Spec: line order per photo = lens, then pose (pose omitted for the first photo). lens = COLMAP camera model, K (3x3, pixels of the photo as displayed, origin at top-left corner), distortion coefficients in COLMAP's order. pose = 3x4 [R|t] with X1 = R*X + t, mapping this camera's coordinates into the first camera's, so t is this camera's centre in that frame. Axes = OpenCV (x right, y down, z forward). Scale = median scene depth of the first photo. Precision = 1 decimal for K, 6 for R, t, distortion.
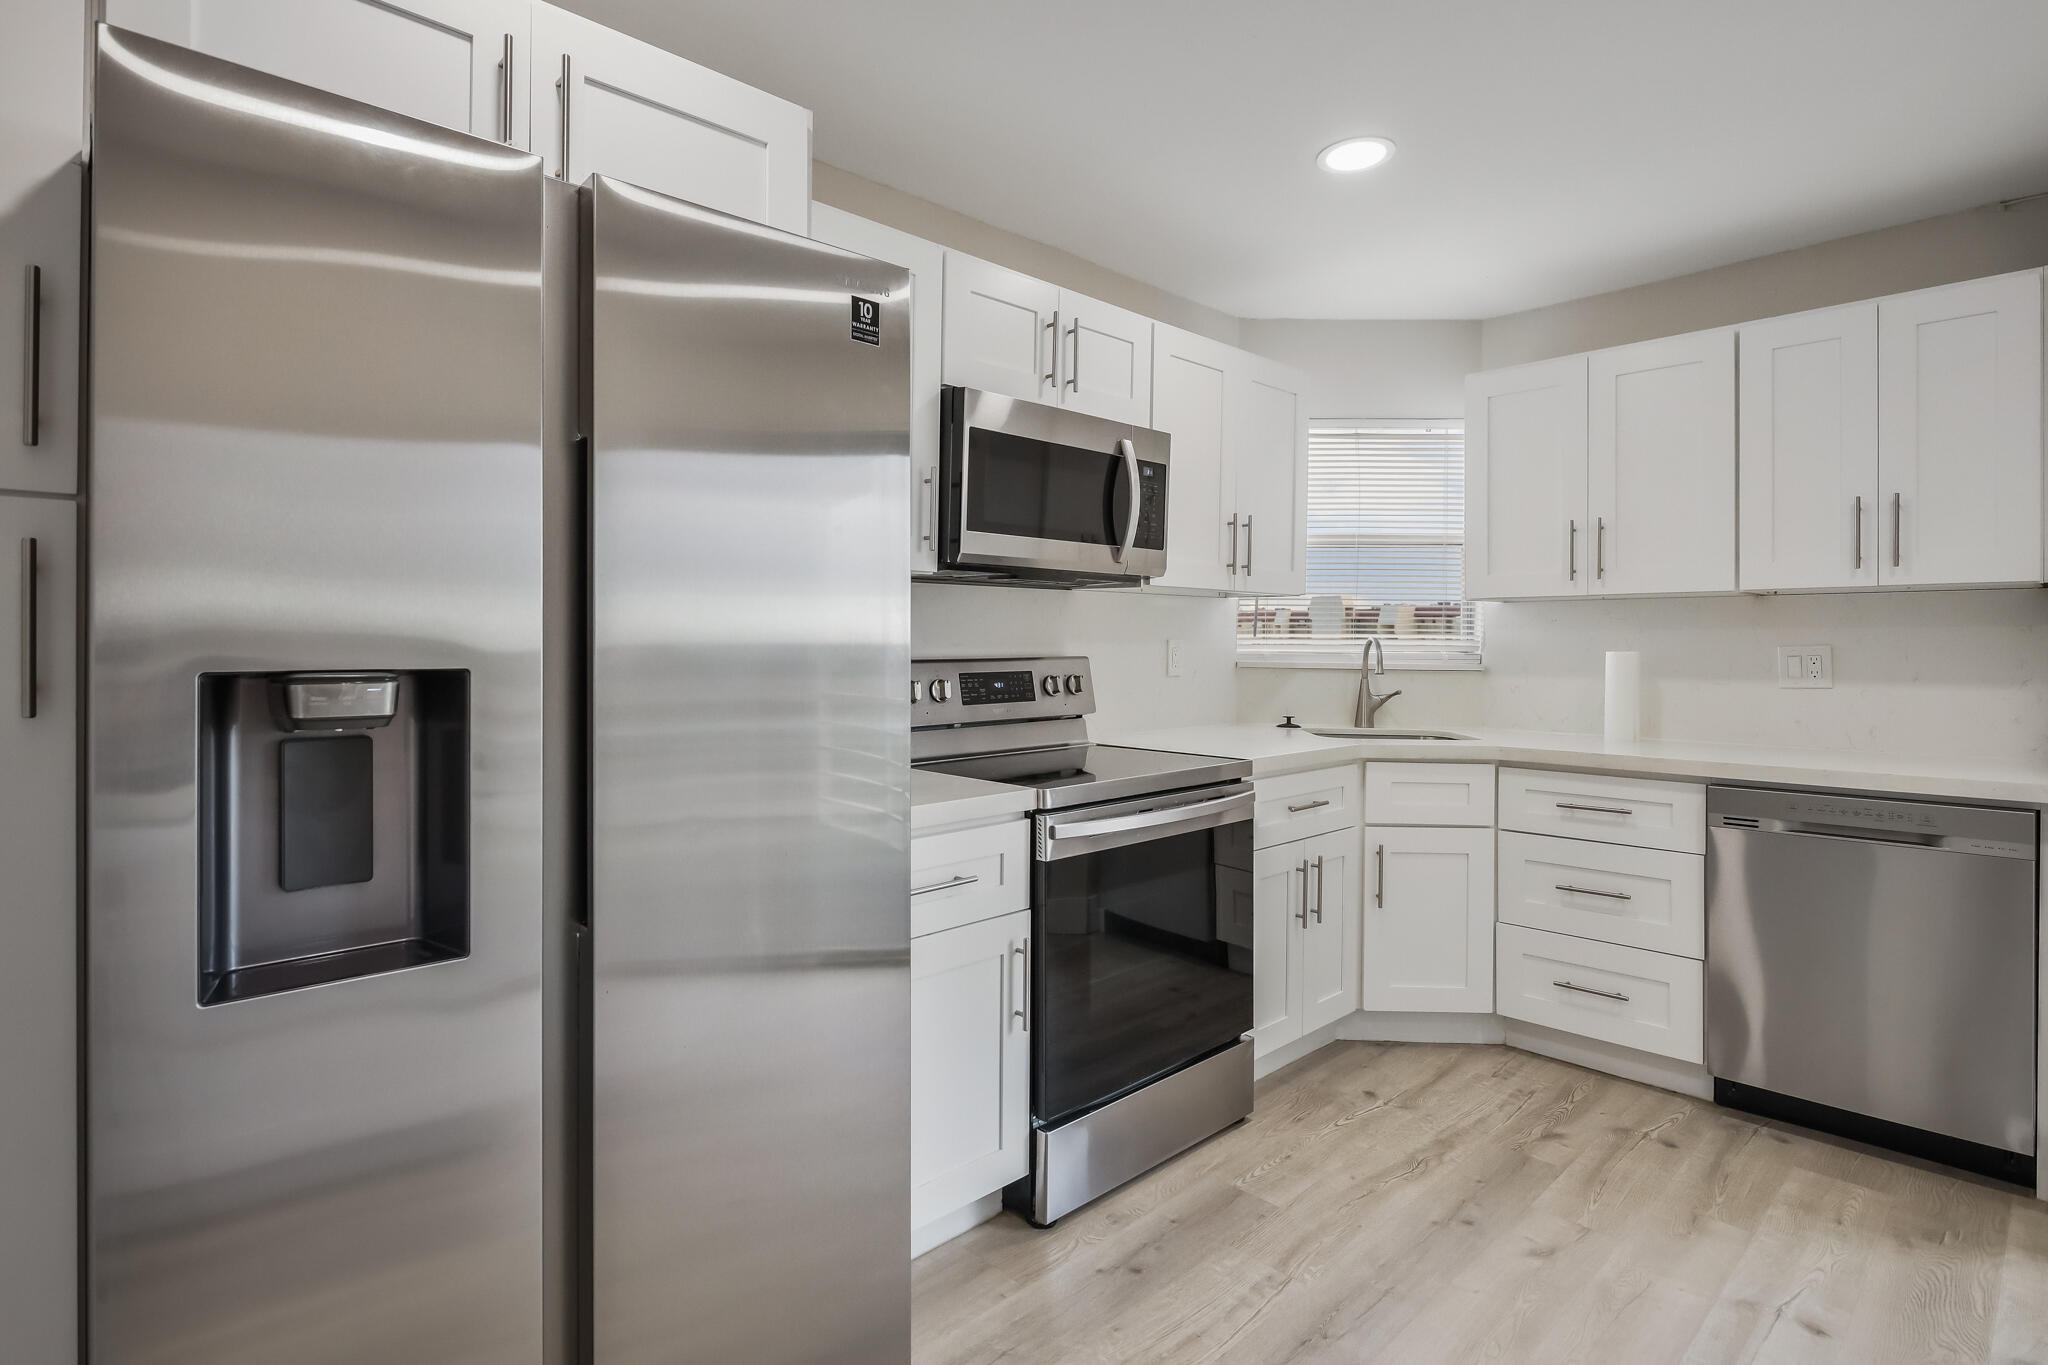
lens RADIAL K [[1006.5, 0, 970.6], [0, 1006.5, 660.4], [0, 0, 1]] dist [-0.008167, -0.001470]
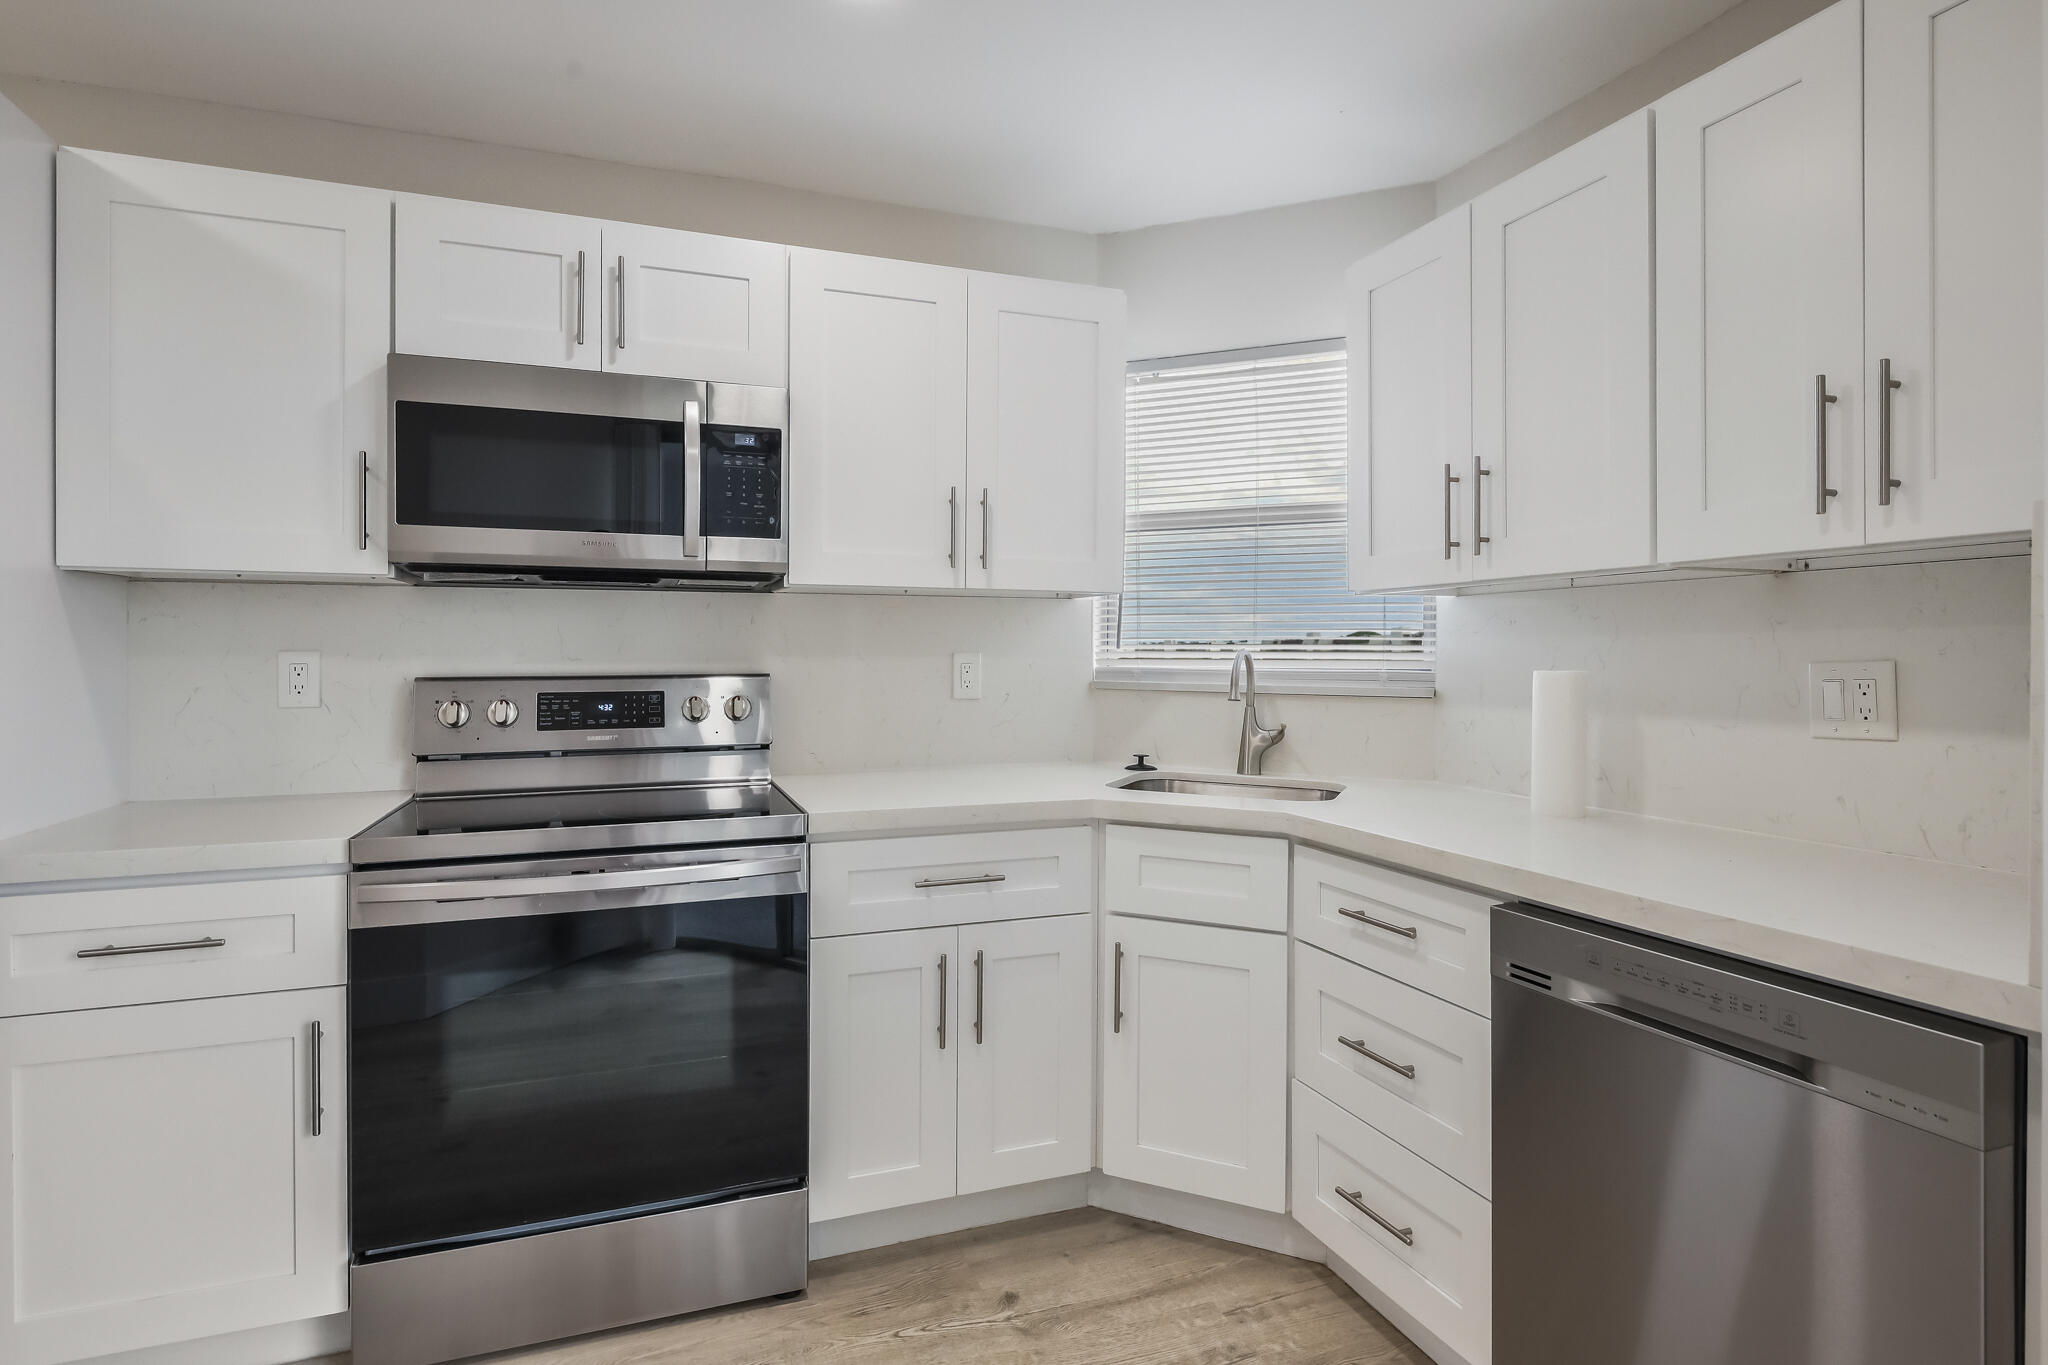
lens RADIAL K [[1006.5, 0, 1017.6], [0, 1006.5, 670.1], [0, 0, 1]] dist [-0.008167, -0.001470]
pose [[0.928838, 0.004514, -0.370459, 0.643939], [-0.006485, 0.999971, -0.004075, -0.005228], [0.370430, 0.006187, 0.928840, 0.337301]]
